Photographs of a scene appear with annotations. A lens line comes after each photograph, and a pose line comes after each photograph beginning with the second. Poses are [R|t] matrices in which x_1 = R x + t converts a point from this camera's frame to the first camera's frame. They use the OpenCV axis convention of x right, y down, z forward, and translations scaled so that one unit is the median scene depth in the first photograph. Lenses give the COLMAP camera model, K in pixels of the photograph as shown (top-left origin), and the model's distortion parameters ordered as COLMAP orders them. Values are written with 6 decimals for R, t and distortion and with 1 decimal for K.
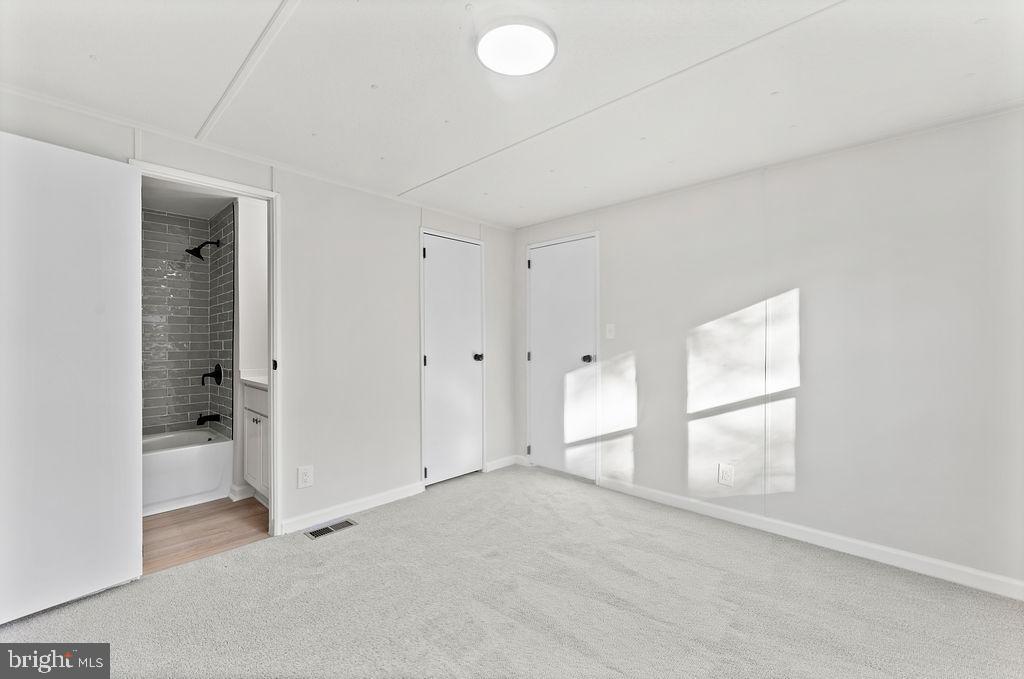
lens RADIAL K [[422.0, 0, 511.8], [0, 422.0, 342.0], [0, 0, 1]] dist [-0.001190, -0.000050]
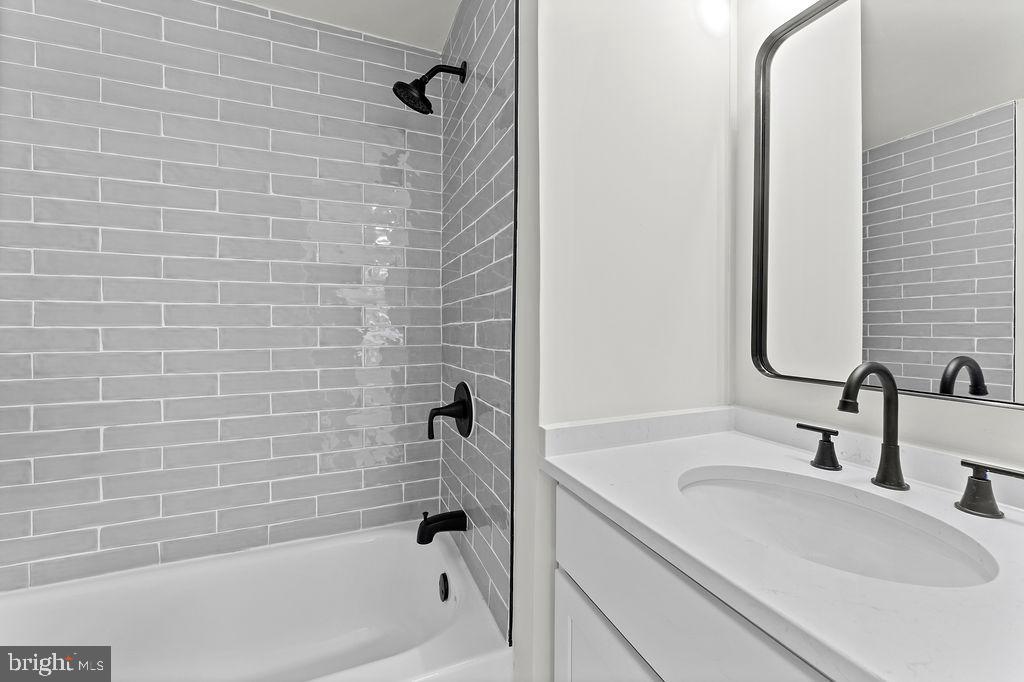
lens RADIAL K [[418.5, 0, 507.0], [0, 418.5, 327.3], [0, 0, 1]] dist [-0.000257, -0.000939]
pose [[0.903544, 0.002028, -0.428490, -0.498651], [-0.001325, 0.999997, 0.001940, 0.000078], [0.428493, -0.001185, 0.903544, 0.674730]]
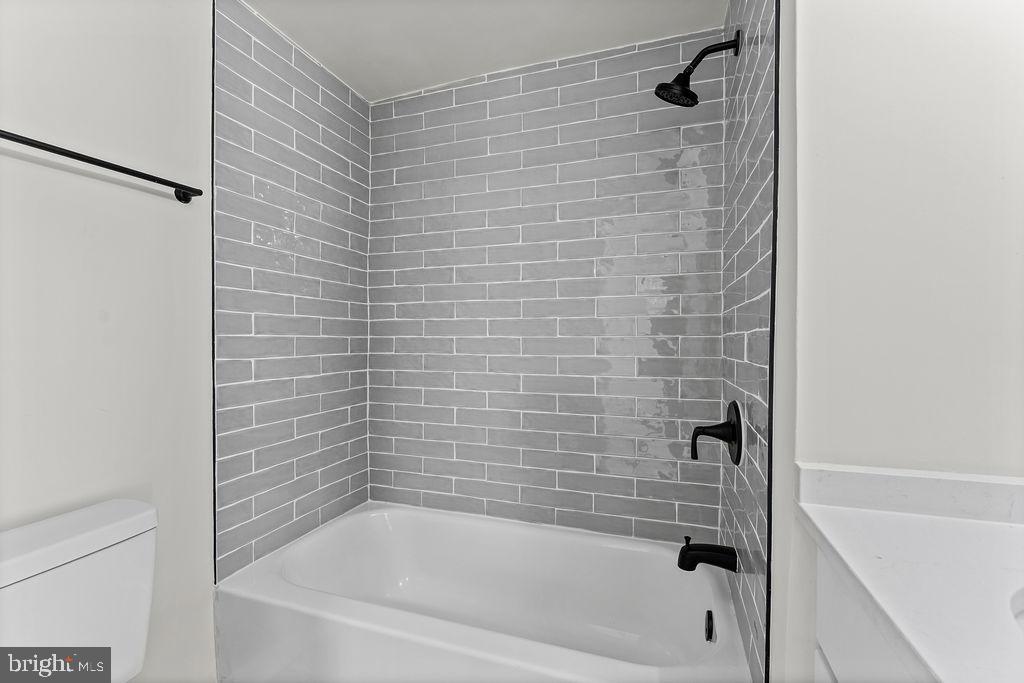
lens RADIAL K [[439.2, 0, 511.4], [0, 439.2, 339.8], [0, 0, 1]] dist [-0.002580, -0.000135]
pose [[0.397922, 0.010953, -0.917354, -0.449743], [-0.002690, 0.999938, 0.010772, -0.001126], [0.917415, -0.001818, 0.397927, 0.701749]]
